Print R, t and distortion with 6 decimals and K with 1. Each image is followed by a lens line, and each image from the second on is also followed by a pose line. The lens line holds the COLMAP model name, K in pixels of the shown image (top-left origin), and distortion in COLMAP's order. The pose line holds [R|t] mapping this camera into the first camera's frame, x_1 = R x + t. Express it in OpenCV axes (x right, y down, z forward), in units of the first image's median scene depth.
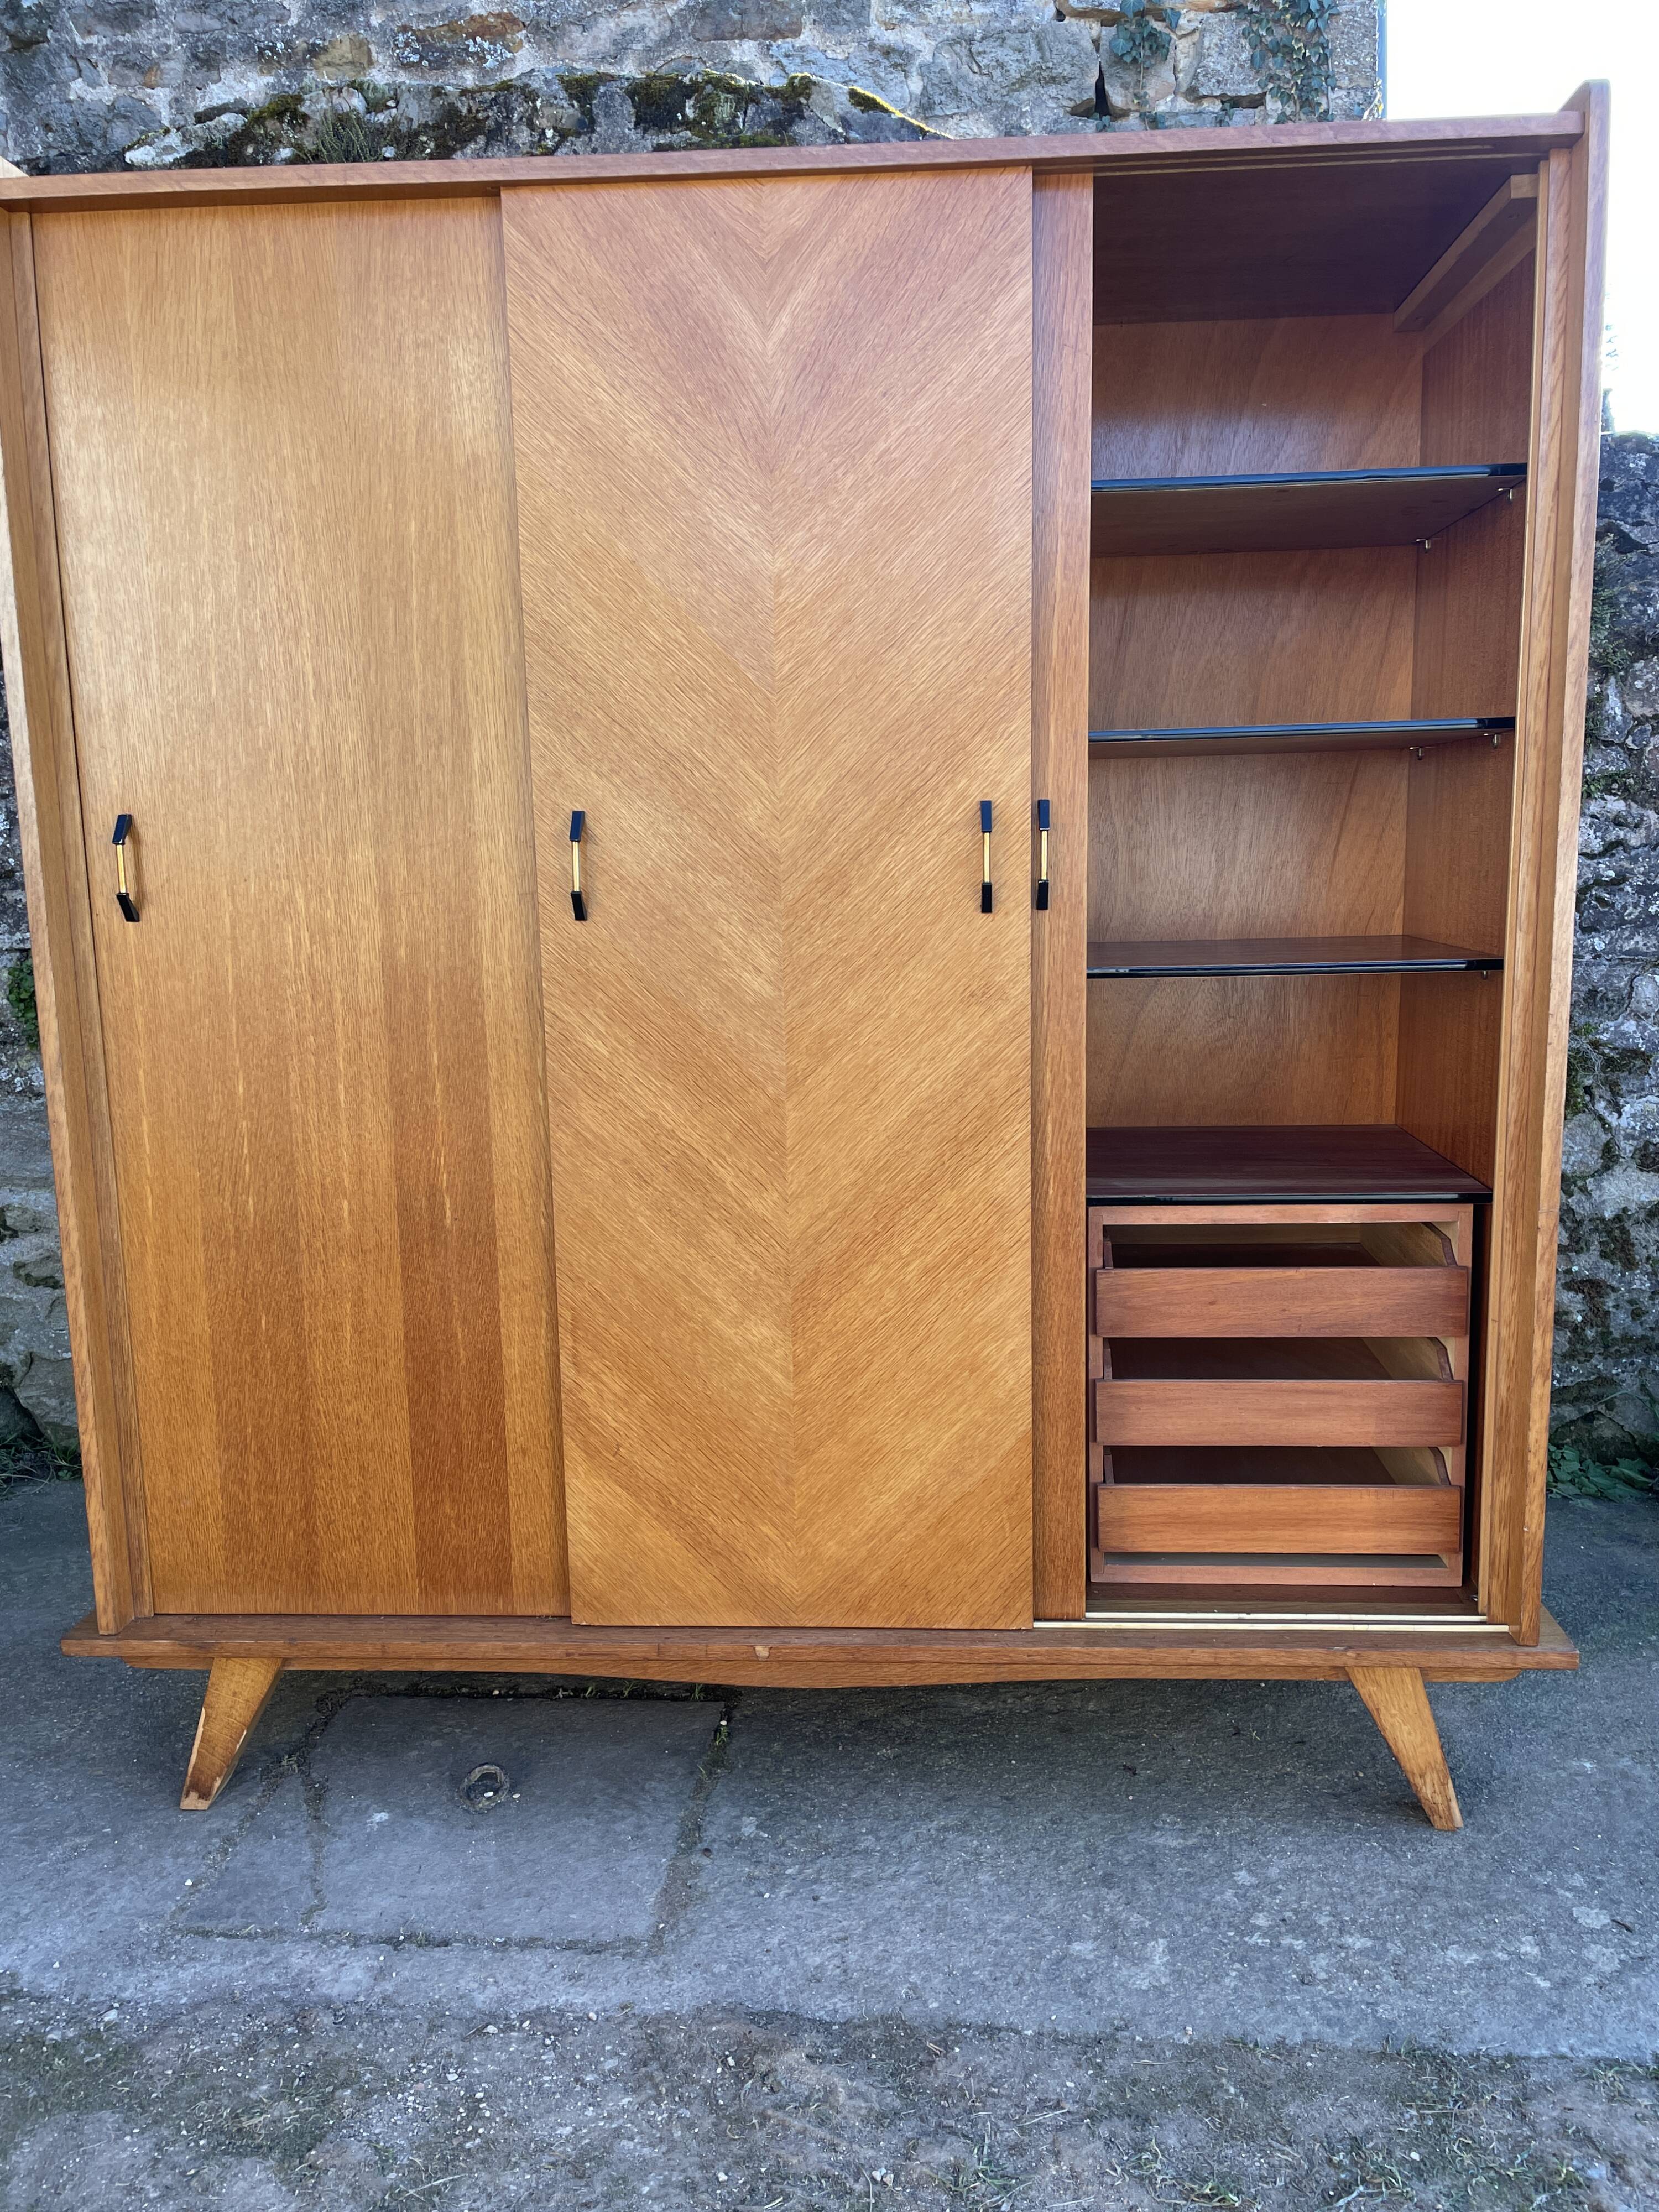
lens RADIAL K [[1654.5, 0, 857.5], [0, 1654.5, 1101.6], [0, 0, 1]] dist [0.080741, -0.100228]
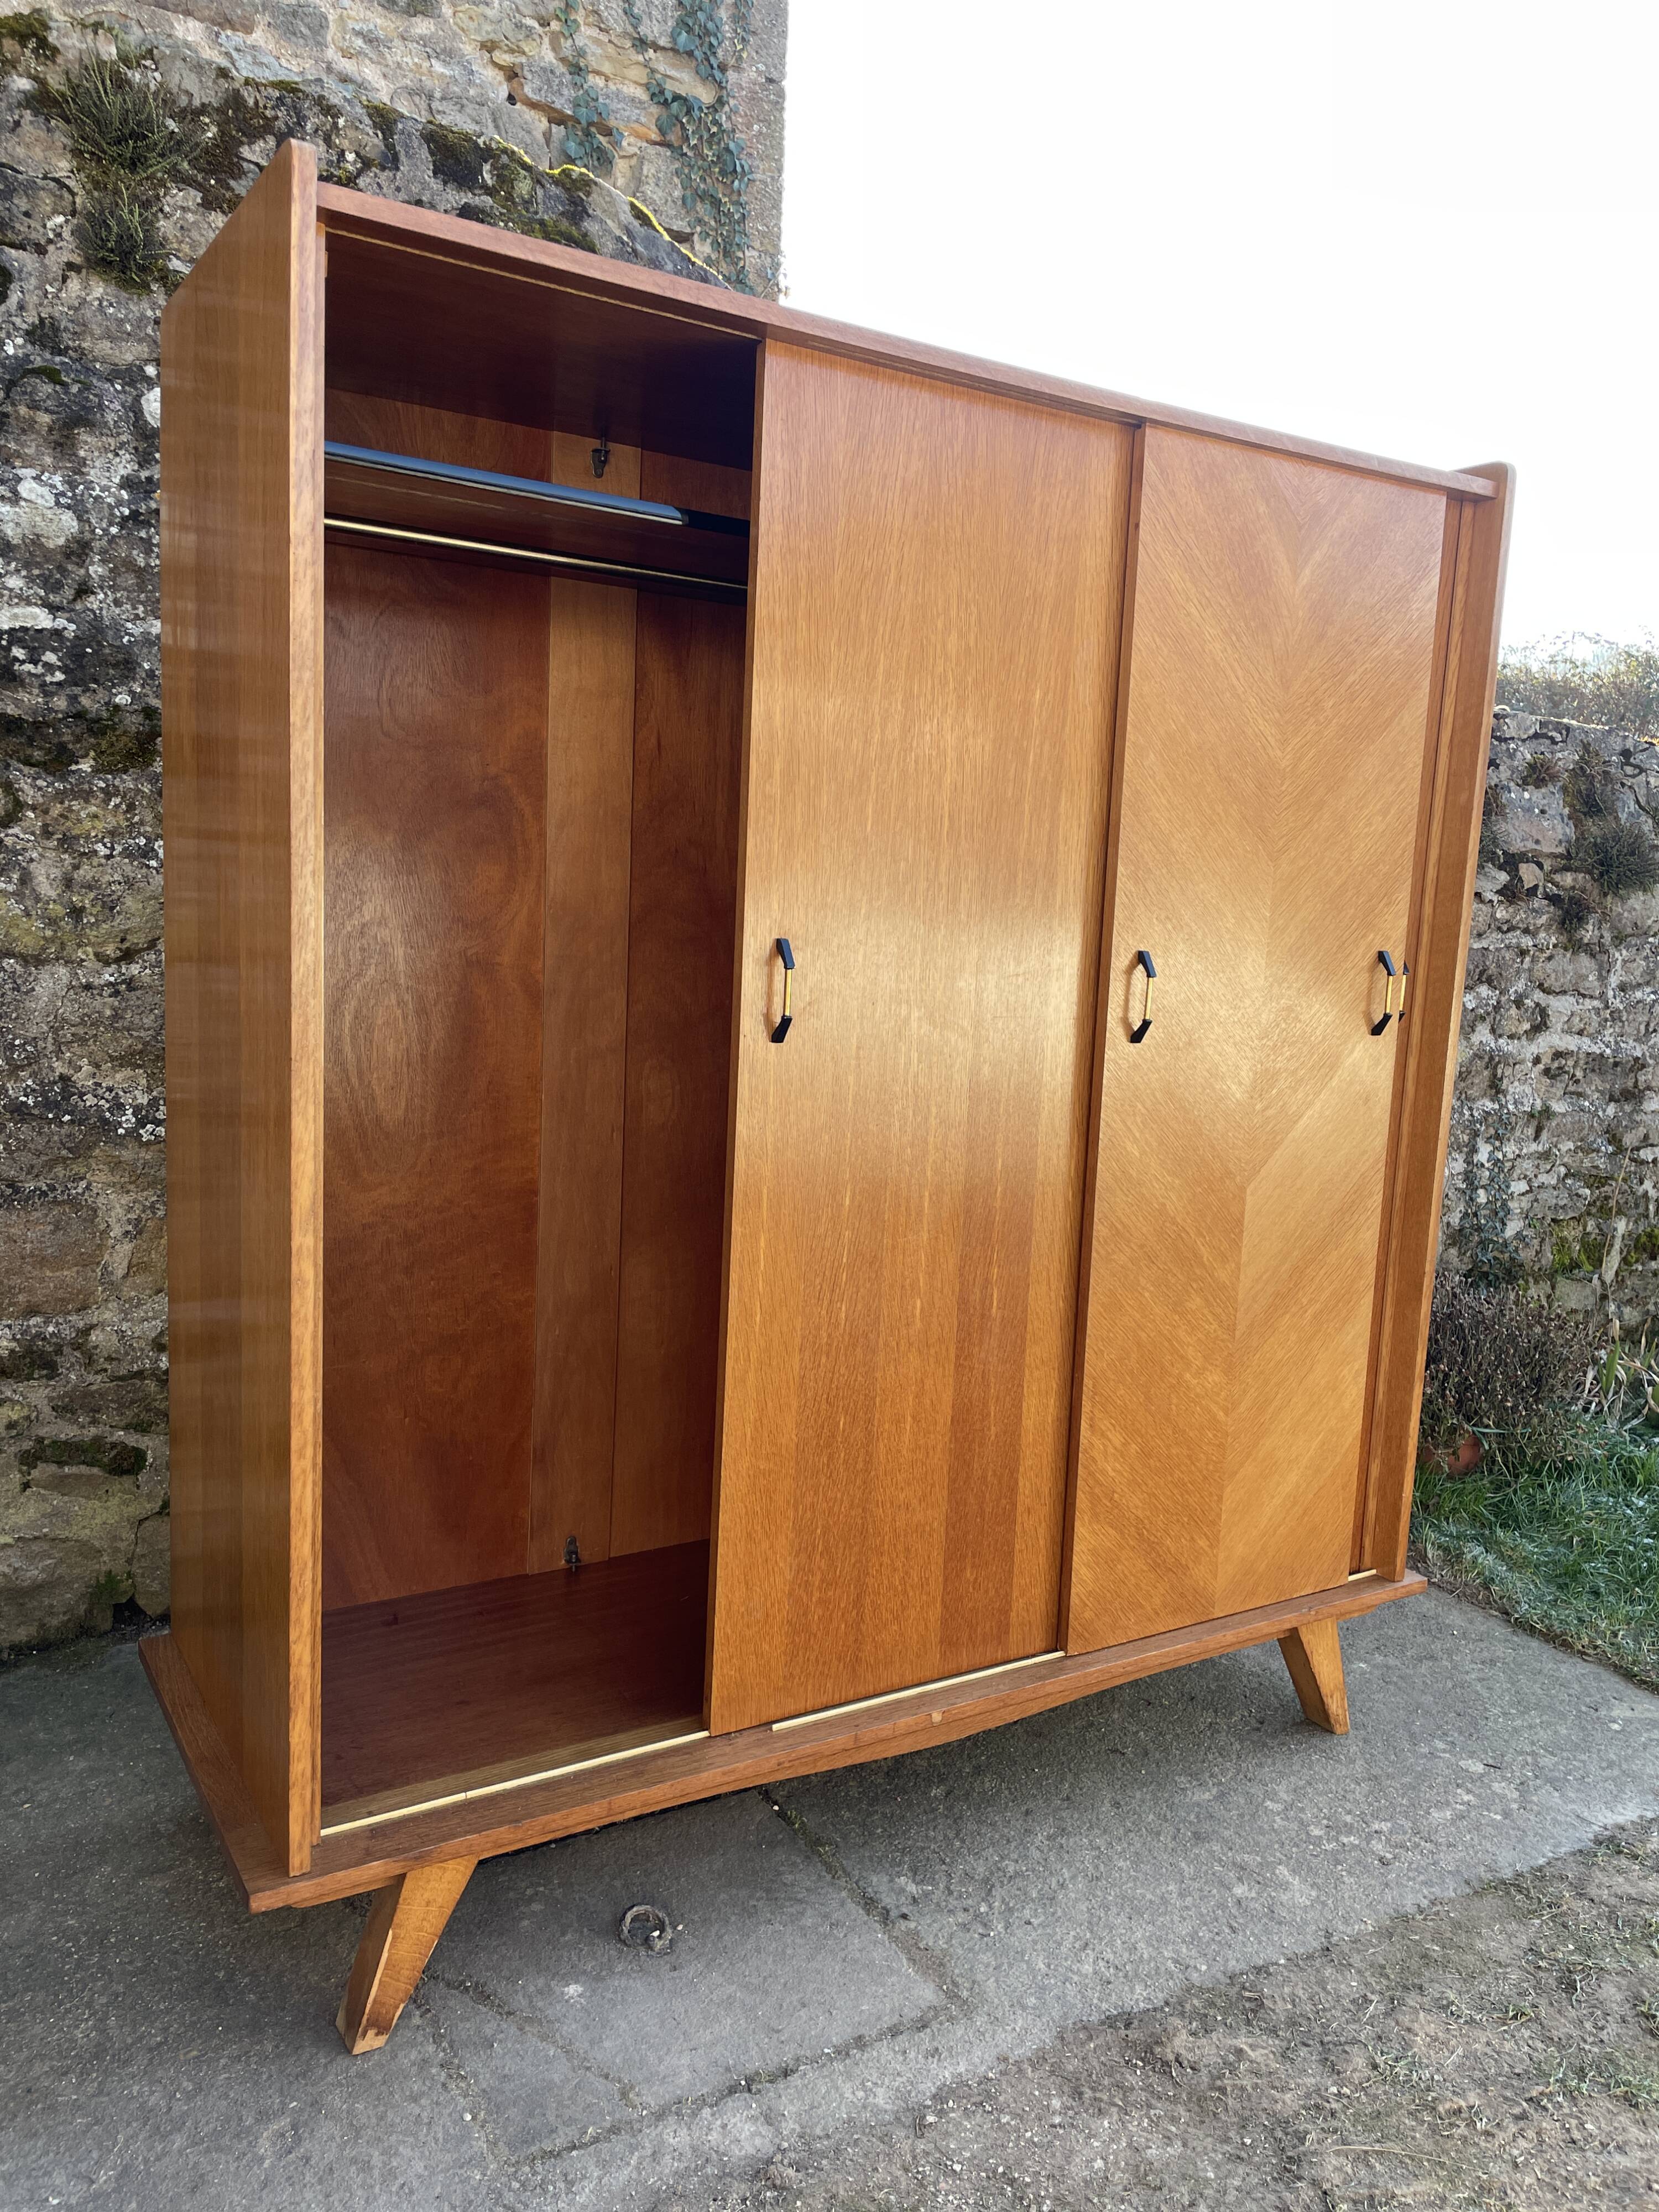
lens RADIAL K [[1654.5, 0, 826.3], [0, 1654.5, 1115.2], [0, 0, 1]] dist [0.080741, -0.100228]
pose [[0.819537, -0.022754, 0.572574, -0.970596], [0.026033, 0.999658, 0.002465, -0.063998], [-0.572434, 0.012885, 0.819849, 0.159305]]
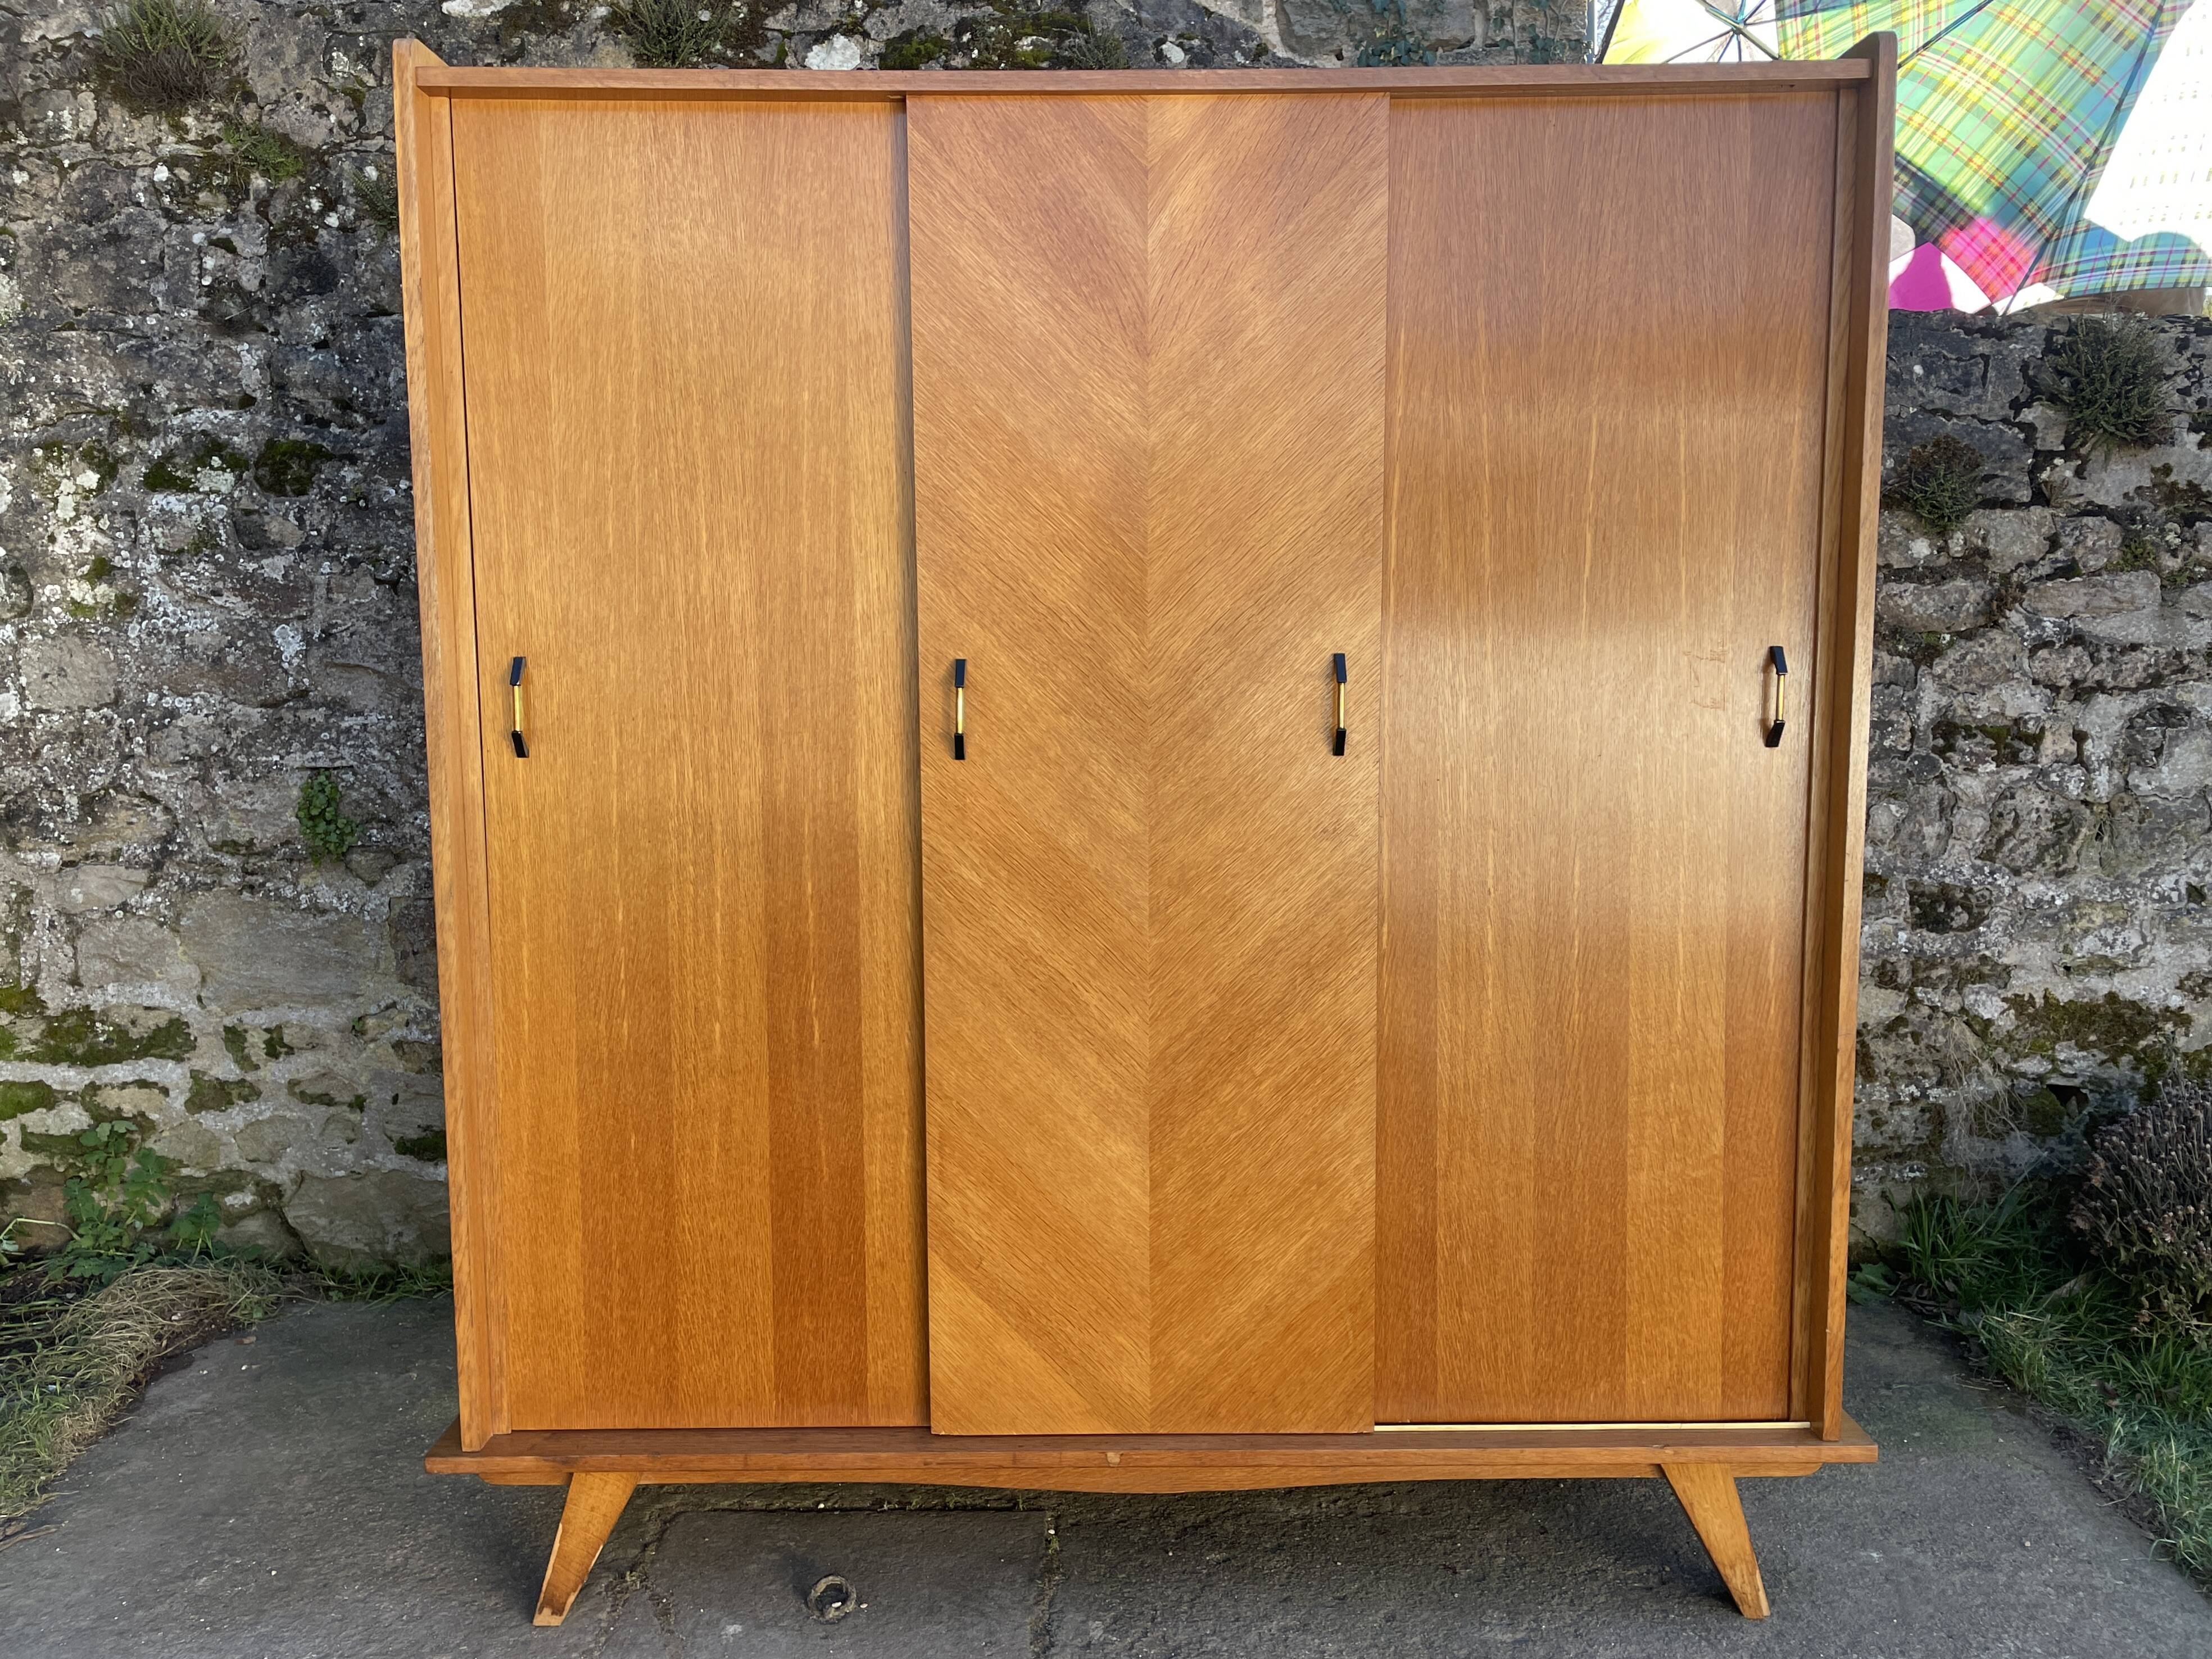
lens RADIAL K [[1654.5, 0, 1111.6], [0, 1654.5, 823.7], [0, 0, 1]] dist [0.080741, -0.100228]
pose [[0.998190, 0.006698, 0.059773, -0.124352], [-0.003623, 0.998672, -0.051401, -0.013217], [-0.060038, 0.051091, 0.996888, -0.063359]]
